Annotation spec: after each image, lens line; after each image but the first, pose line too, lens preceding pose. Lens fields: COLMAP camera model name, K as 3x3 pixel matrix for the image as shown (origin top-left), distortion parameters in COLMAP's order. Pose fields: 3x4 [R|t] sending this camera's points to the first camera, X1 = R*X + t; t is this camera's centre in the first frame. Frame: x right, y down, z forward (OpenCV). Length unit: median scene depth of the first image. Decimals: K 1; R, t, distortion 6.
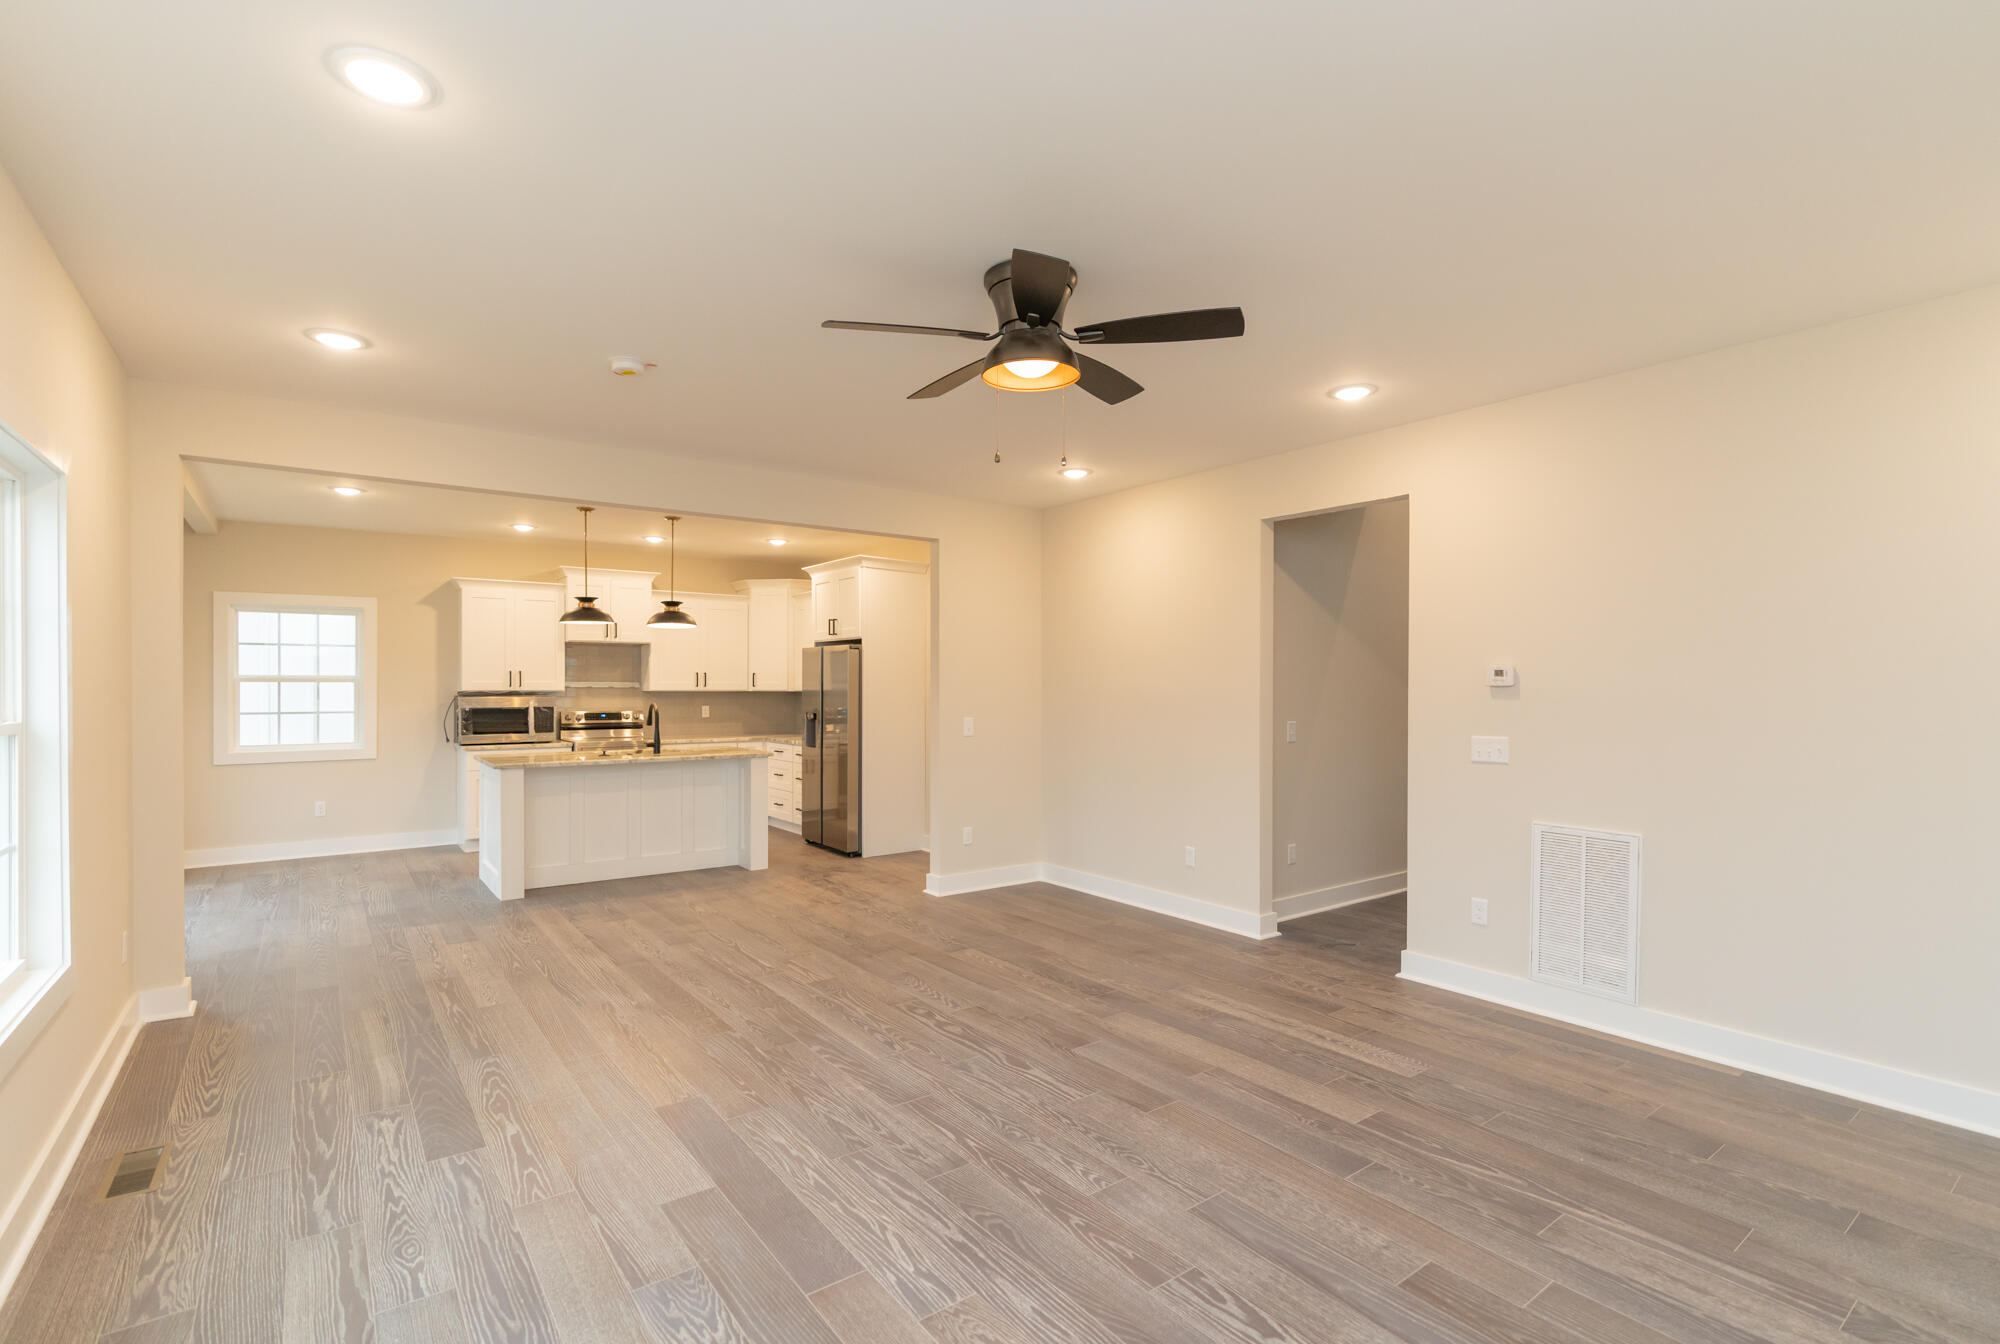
lens RADIAL K [[921.0, 0, 1000.0], [0, 921.0, 672.0], [0, 0, 1]] dist [0.000506, 0.000183]
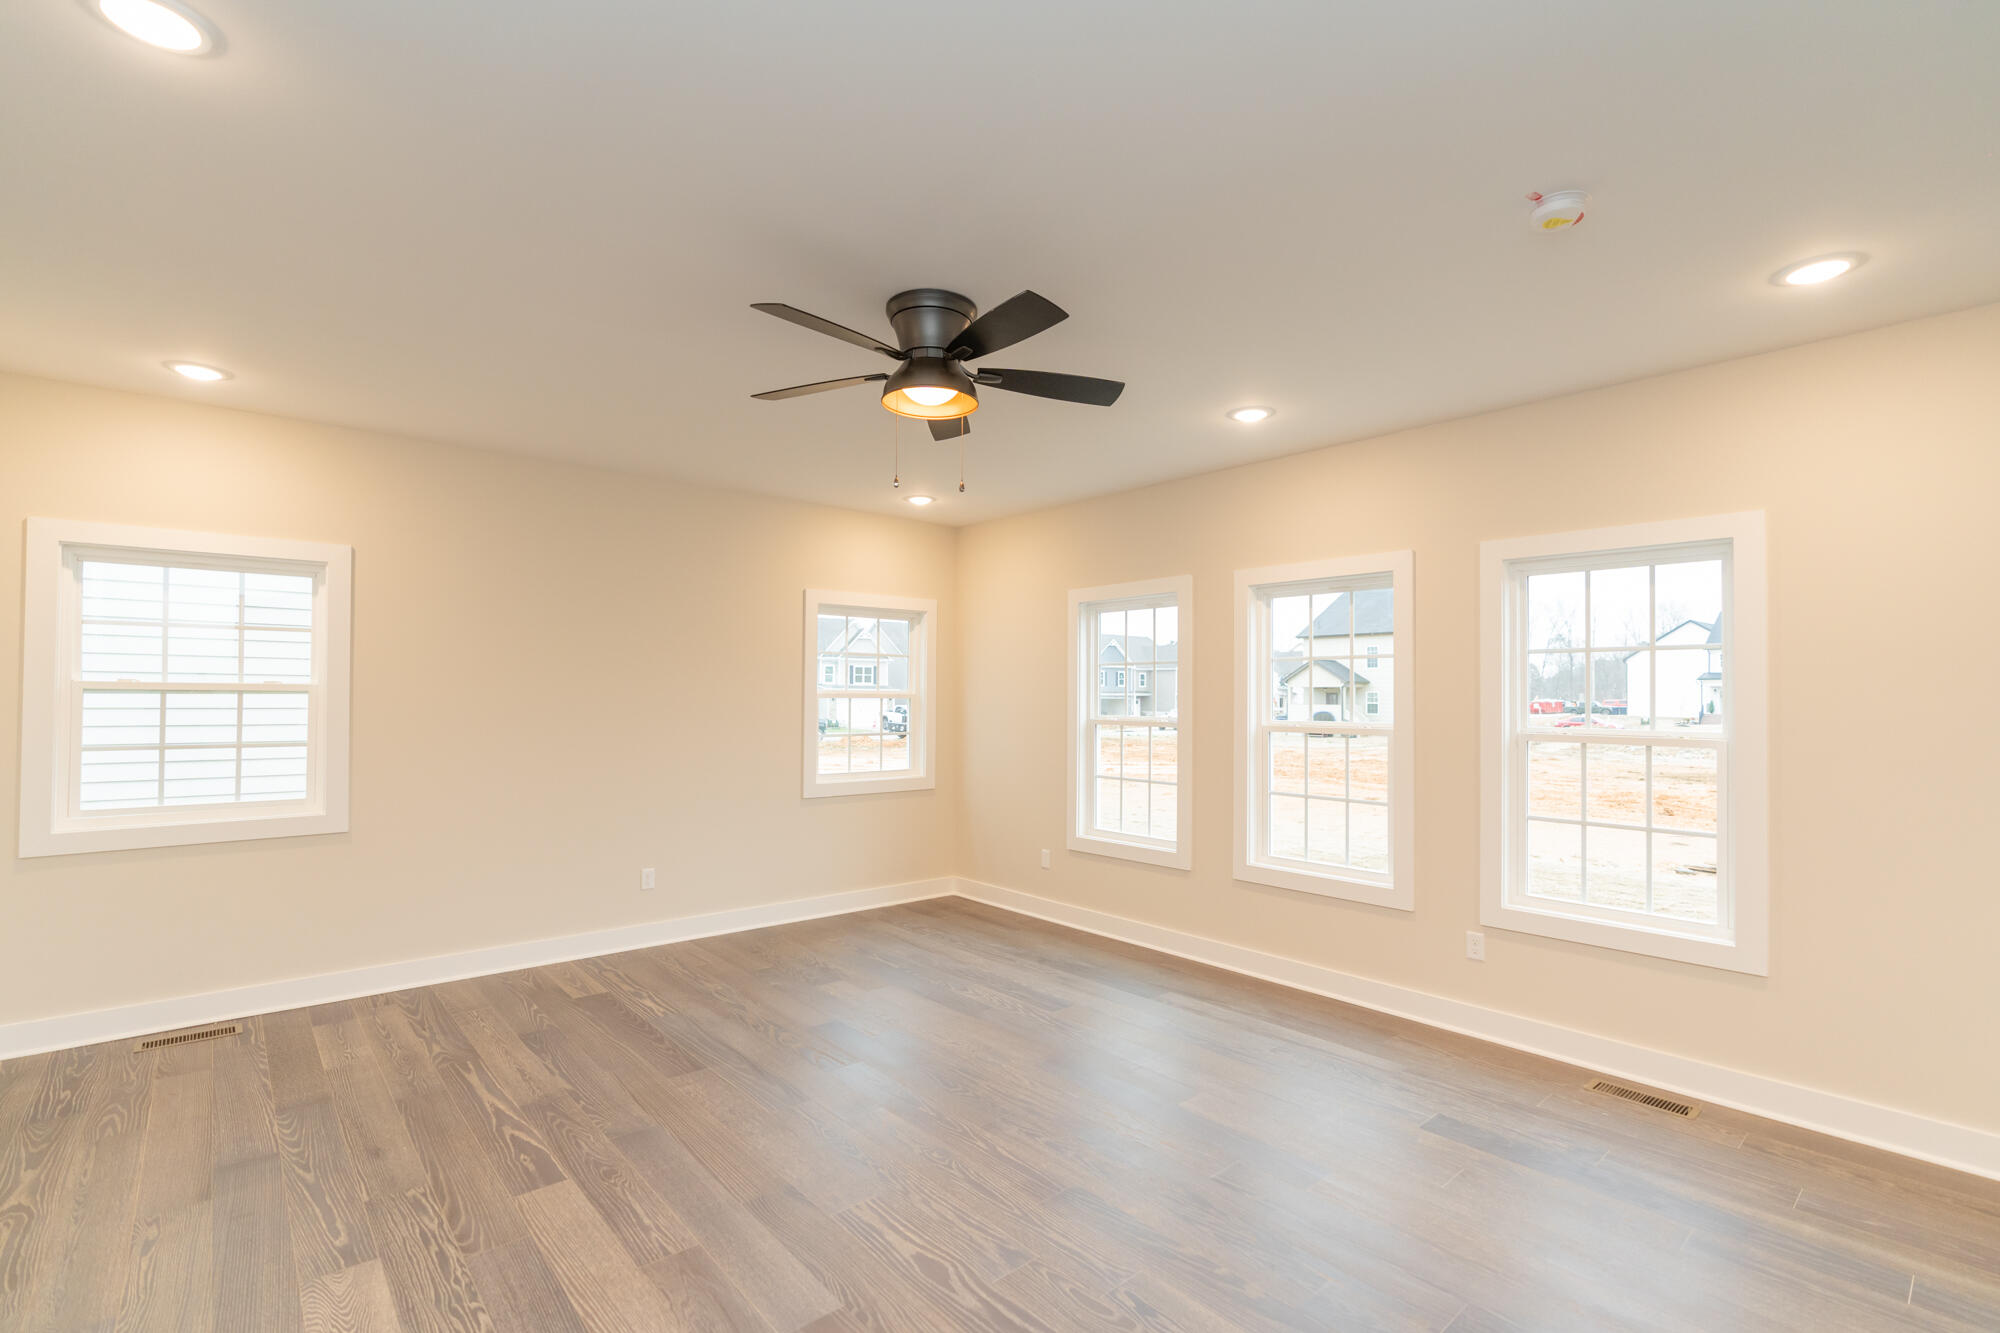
lens RADIAL K [[907.6, 0, 996.4], [0, 907.6, 680.6], [0, 0, 1]] dist [-0.006183, 0.000386]
pose [[-0.997592, -0.010158, -0.068606, 0.023211], [-0.008062, 0.999494, -0.030765, 0.014527], [0.068884, -0.030137, -0.997169, 1.752860]]
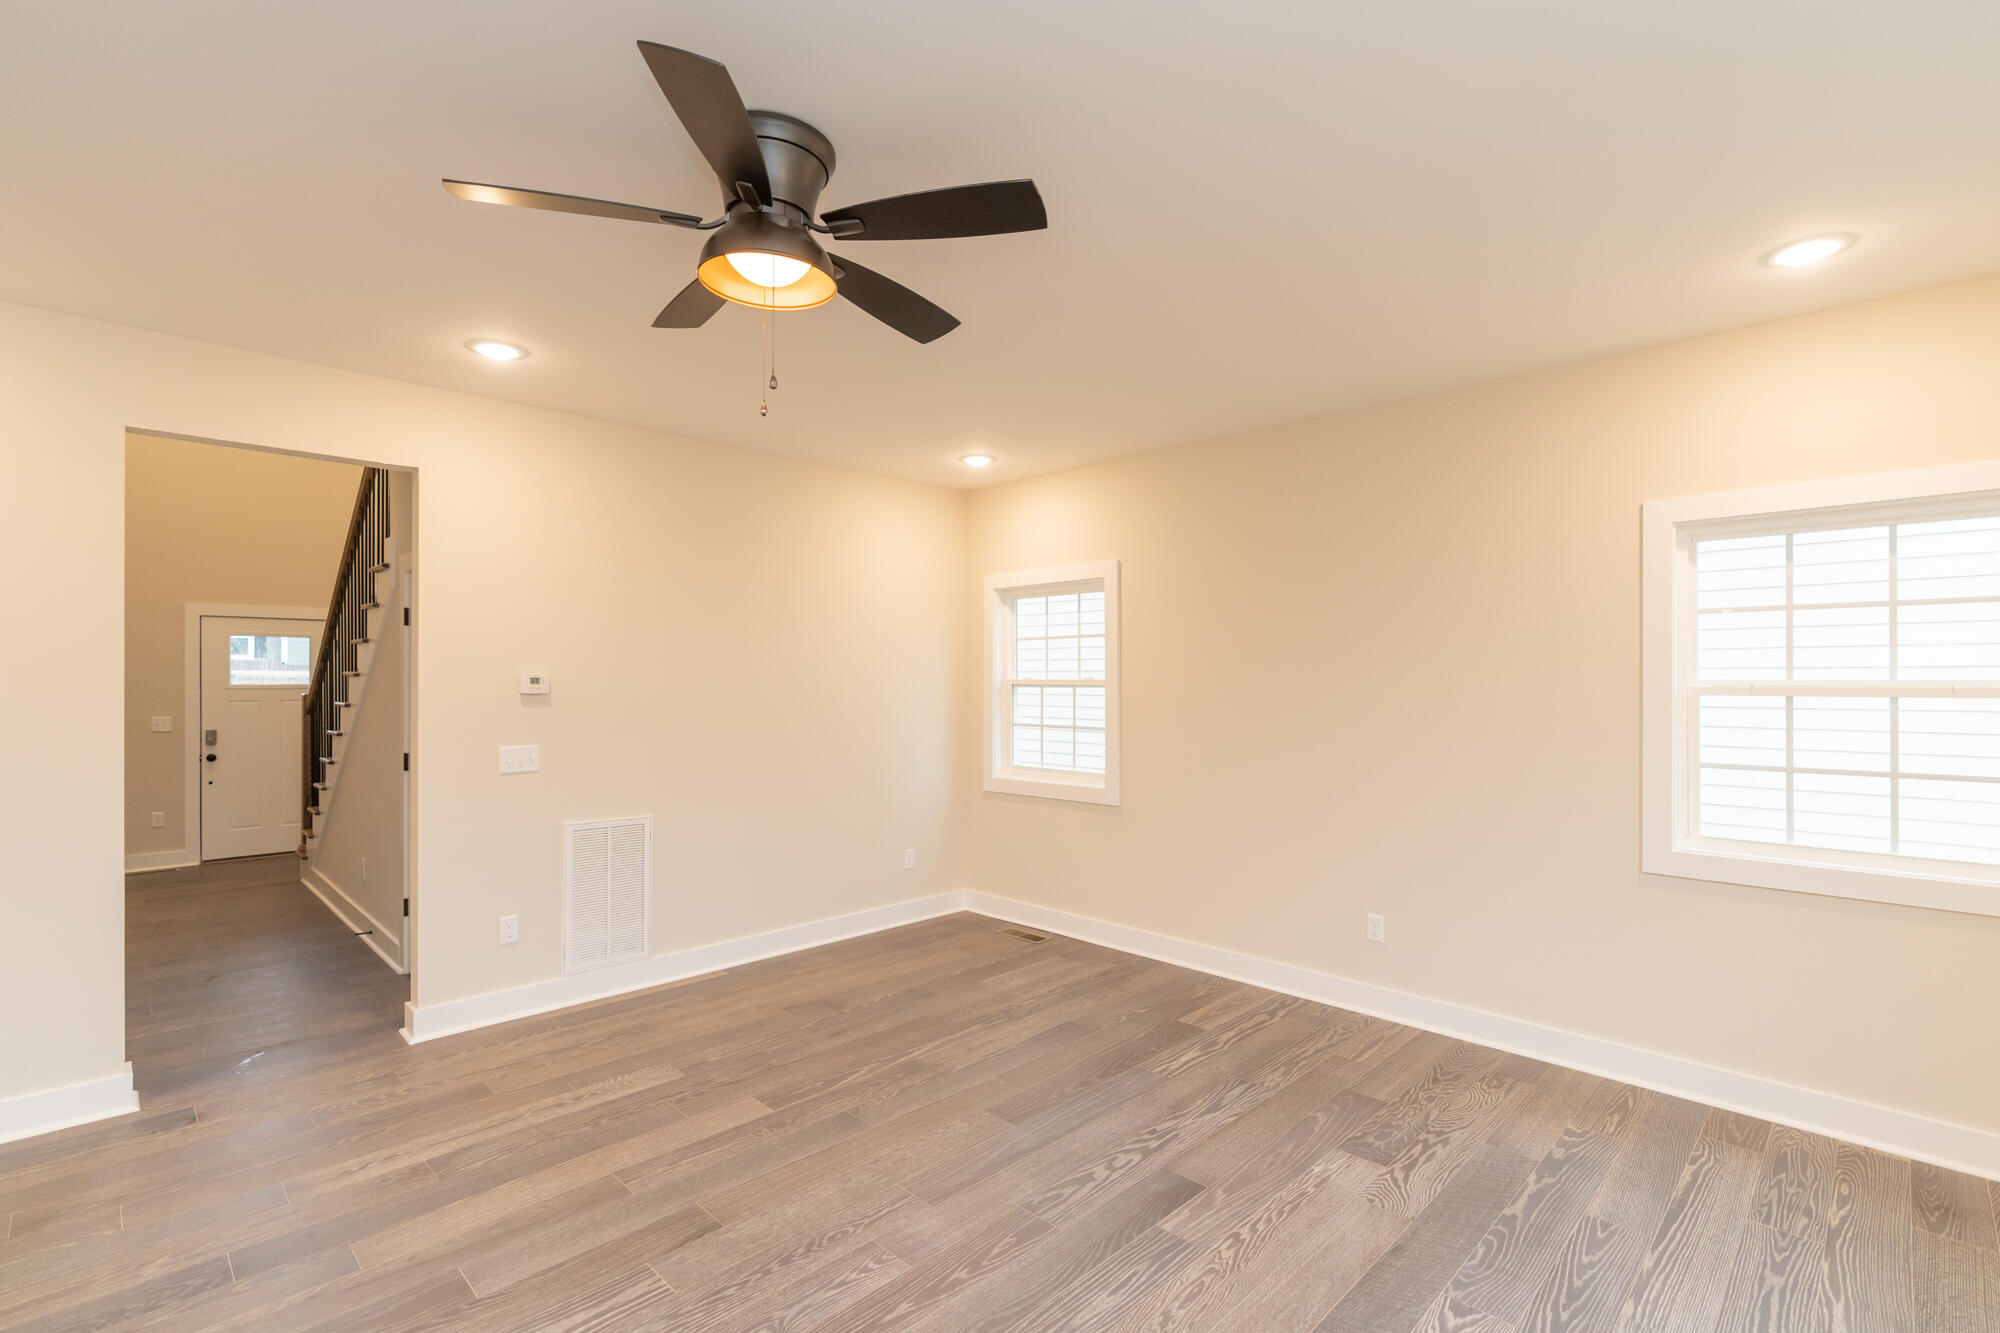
lens RADIAL K [[907.6, 0, 996.4], [0, 907.6, 680.6], [0, 0, 1]] dist [-0.006183, 0.000386]
pose [[-0.137856, -0.000724, 0.990452, -0.614556], [-0.015221, 0.999883, -0.001387, -0.006568], [-0.990335, -0.015267, -0.137851, 0.809364]]
